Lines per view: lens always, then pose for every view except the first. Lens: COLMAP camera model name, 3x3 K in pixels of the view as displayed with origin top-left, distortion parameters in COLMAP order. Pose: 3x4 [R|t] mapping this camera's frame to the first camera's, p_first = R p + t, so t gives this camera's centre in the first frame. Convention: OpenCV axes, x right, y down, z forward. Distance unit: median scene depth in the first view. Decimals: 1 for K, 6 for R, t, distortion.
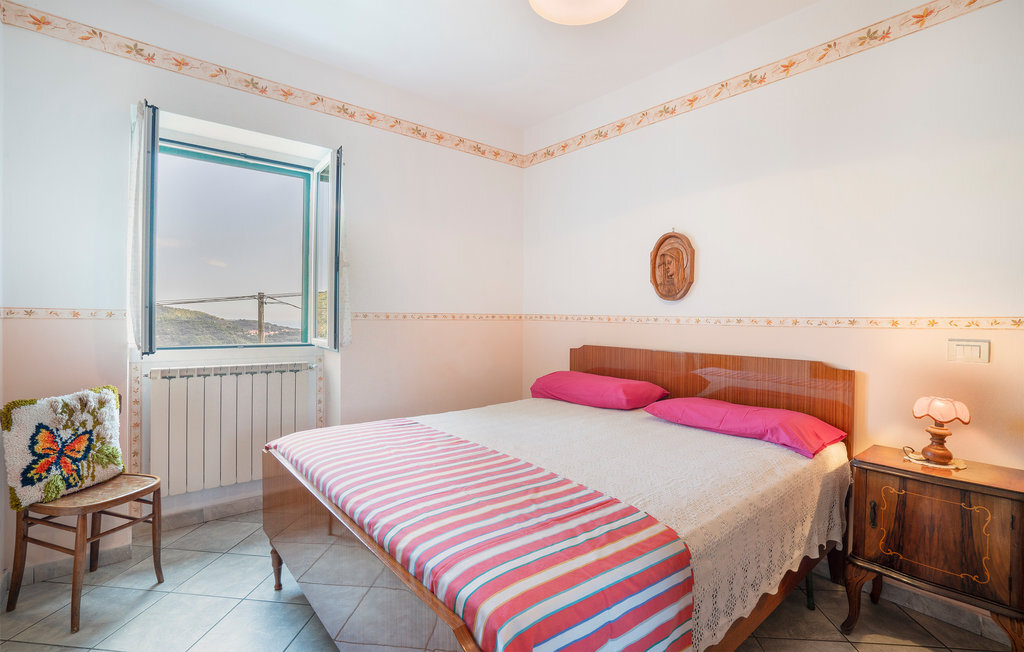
lens RADIAL K [[479.6, 0, 519.1], [0, 479.6, 318.7], [0, 0, 1]] dist [-0.043830, 0.012906]
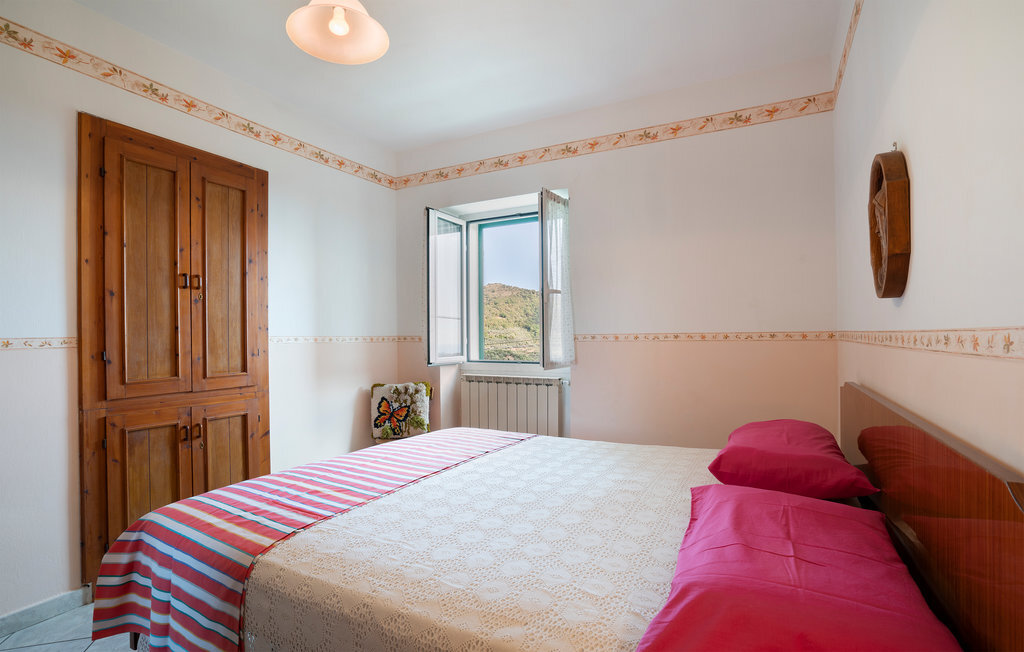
lens RADIAL K [[479.6, 0, 494.7], [0, 479.6, 333.7], [0, 0, 1]] dist [-0.043830, 0.012906]
pose [[0.346362, -0.021066, -0.937864, 0.905869], [0.005448, 0.999776, -0.020445, 0.008814], [0.938085, 0.001972, 0.346399, 0.700022]]
